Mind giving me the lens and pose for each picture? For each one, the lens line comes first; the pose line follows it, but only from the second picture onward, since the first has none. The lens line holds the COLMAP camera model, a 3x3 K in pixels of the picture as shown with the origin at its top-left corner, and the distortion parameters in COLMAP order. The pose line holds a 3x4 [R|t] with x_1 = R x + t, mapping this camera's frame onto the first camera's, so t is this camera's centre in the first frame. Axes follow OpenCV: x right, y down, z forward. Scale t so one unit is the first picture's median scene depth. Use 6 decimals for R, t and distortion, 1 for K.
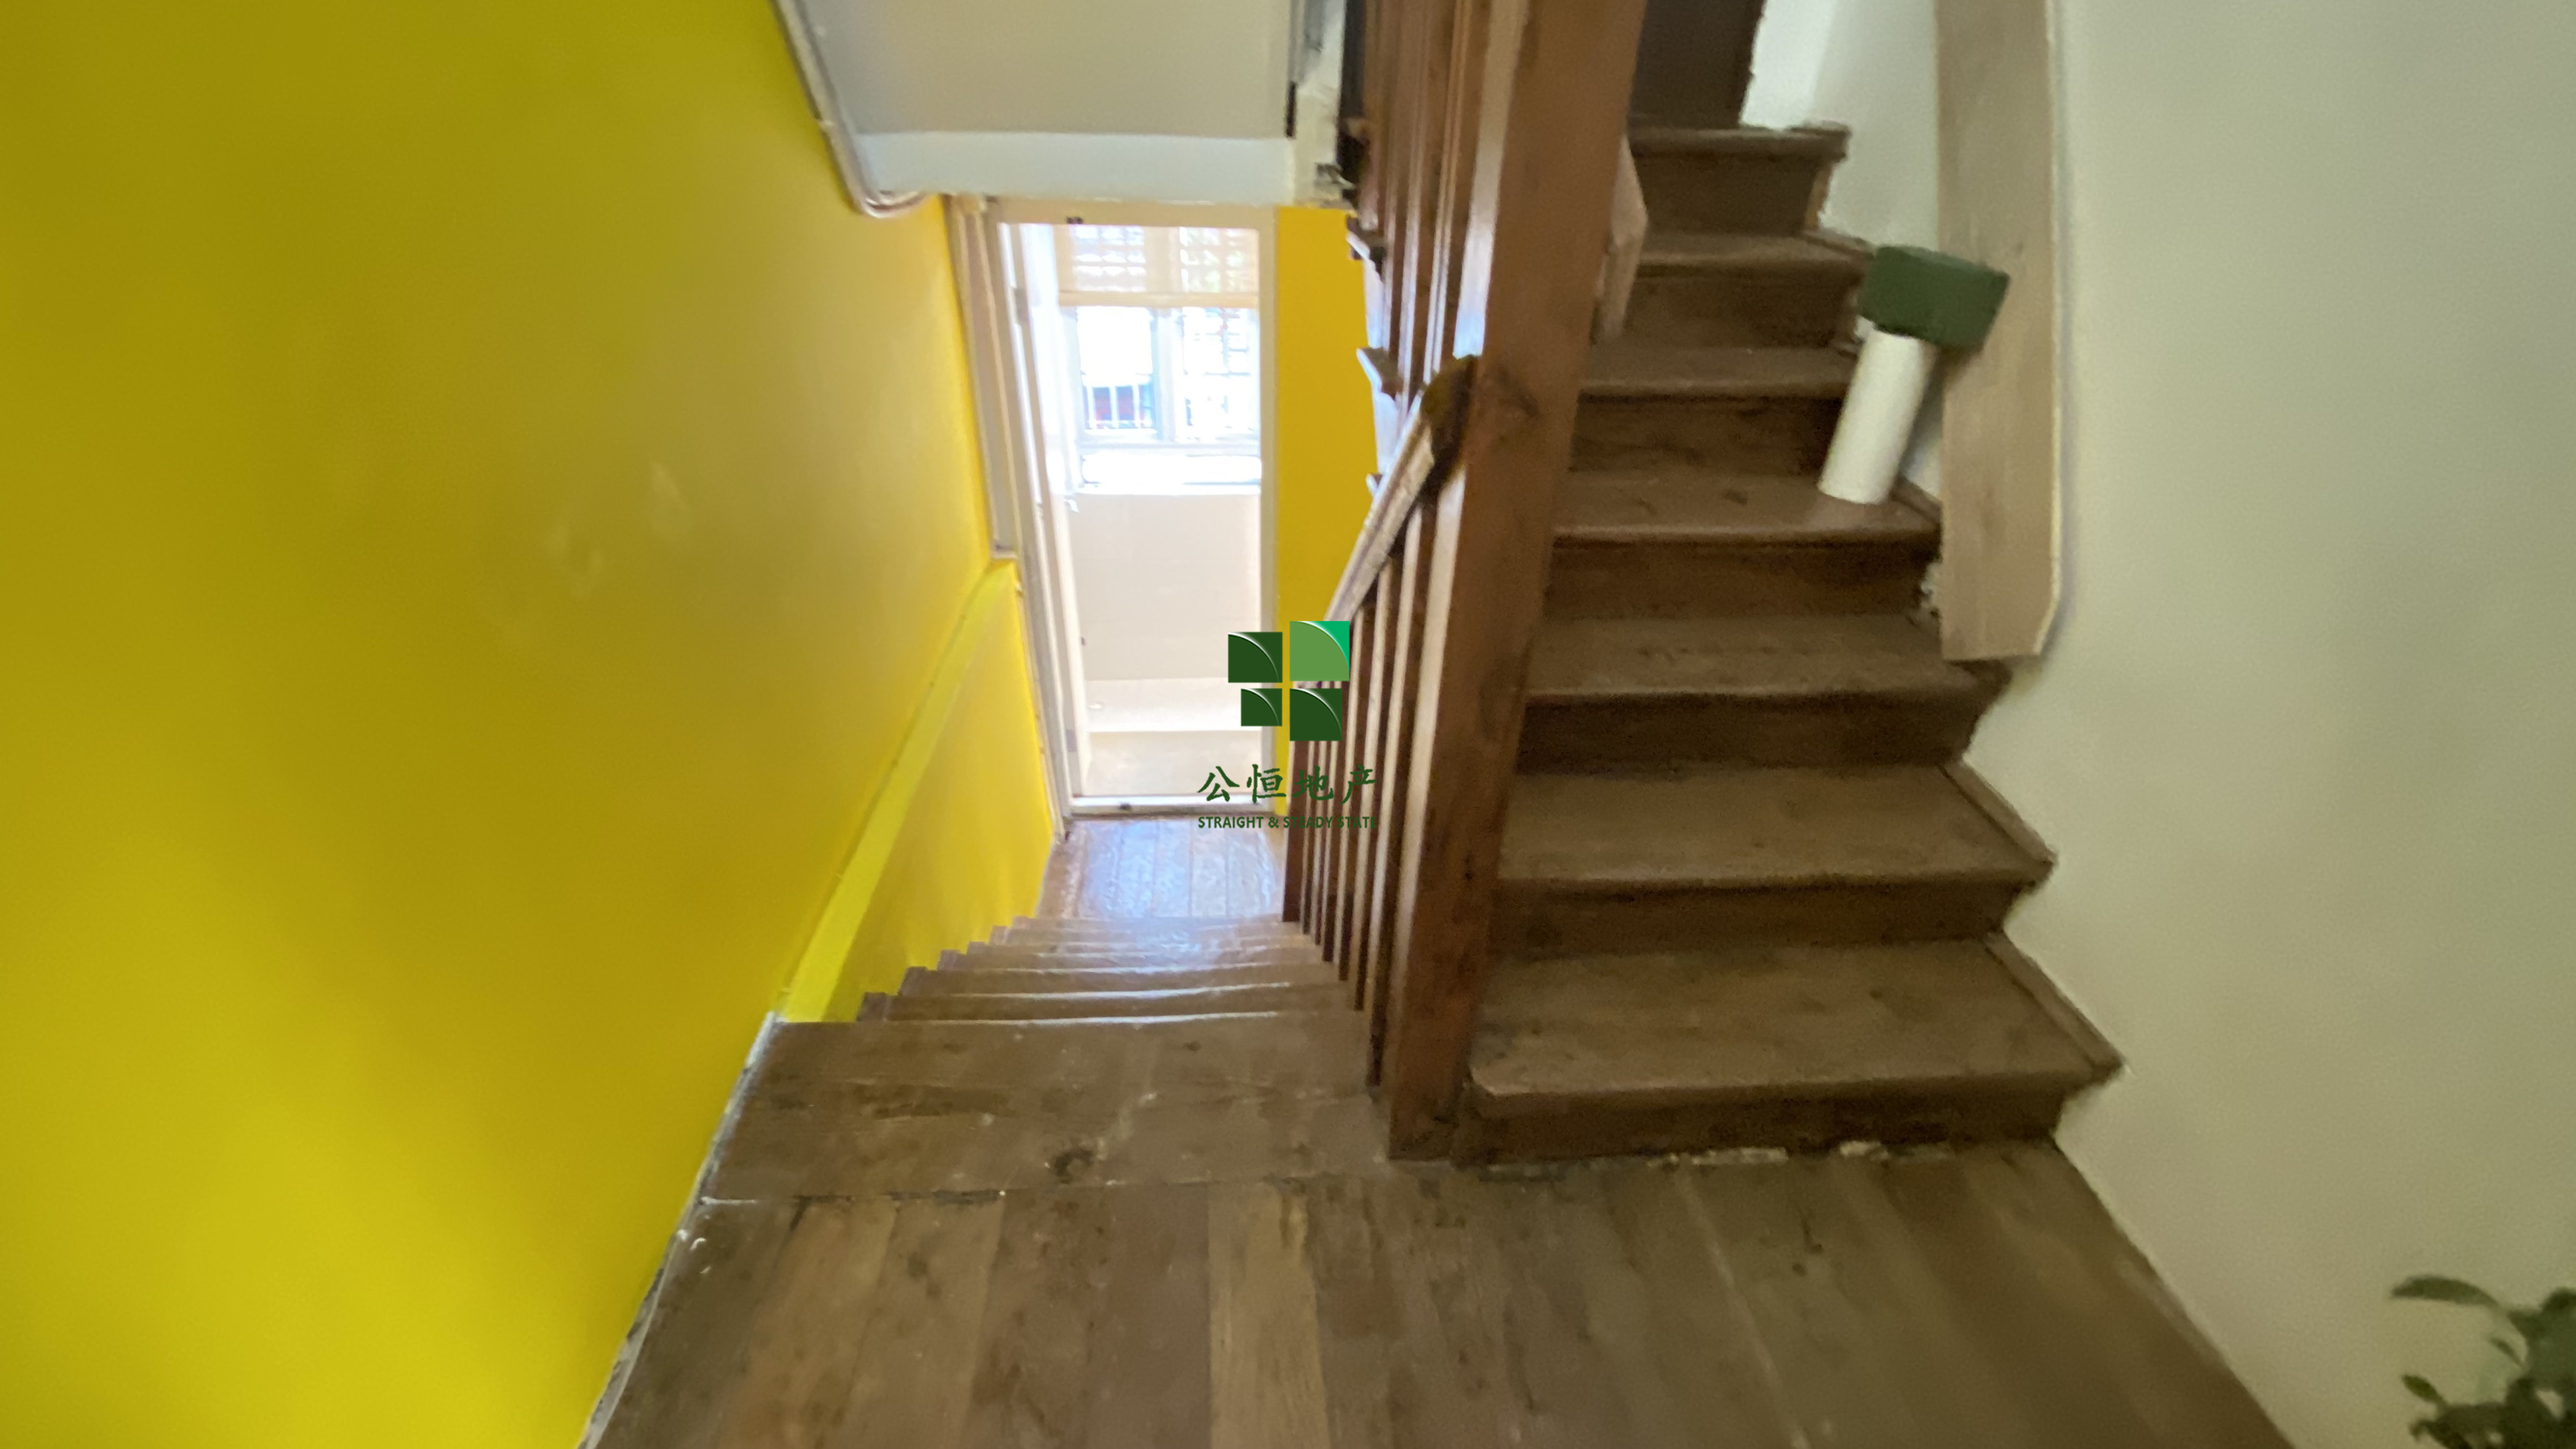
lens RADIAL K [[1001.4, 0, 1281.0], [0, 1001.4, 734.2], [0, 0, 1]] dist [0.000499, 0.000011]
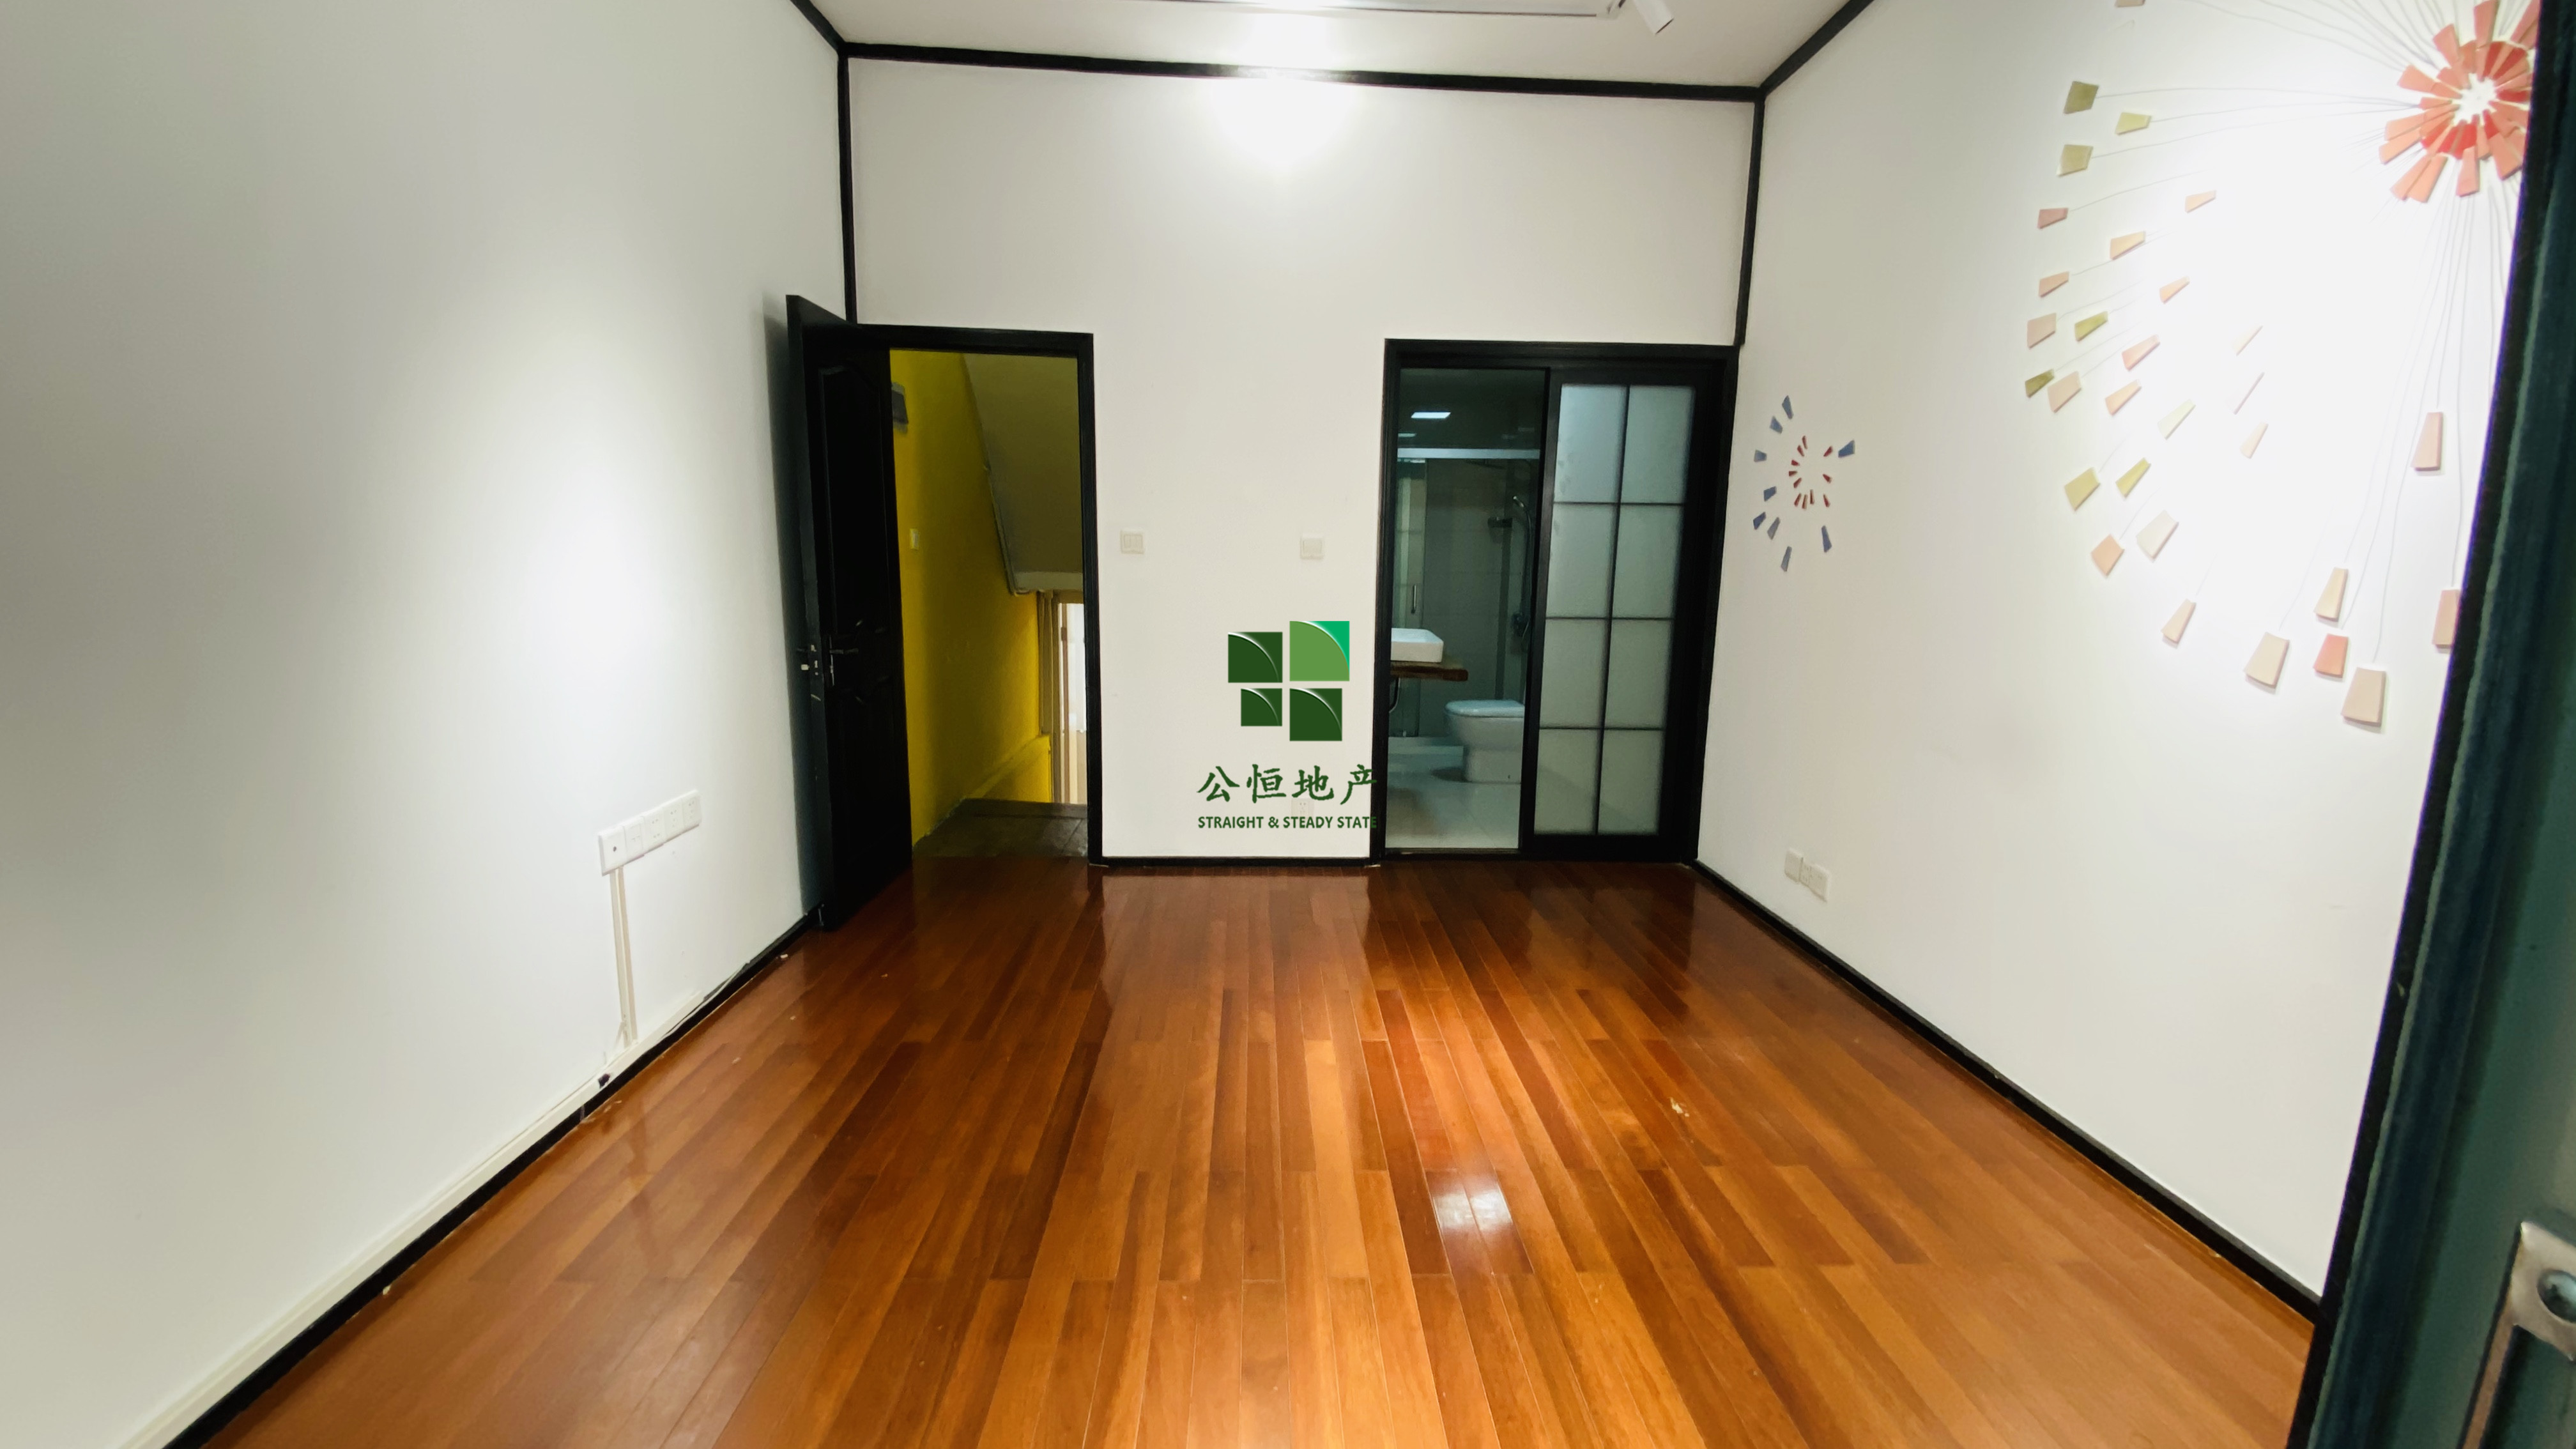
lens RADIAL K [[1001.4, 0, 1289.9], [0, 1001.4, 719.0], [0, 0, 1]] dist [0.000499, 0.000011]
pose [[0.999814, 0.010688, -0.016055, 0.311869], [-0.015966, 0.925623, -0.378110, 0.636720], [0.010819, 0.378296, 0.925622, -1.095858]]
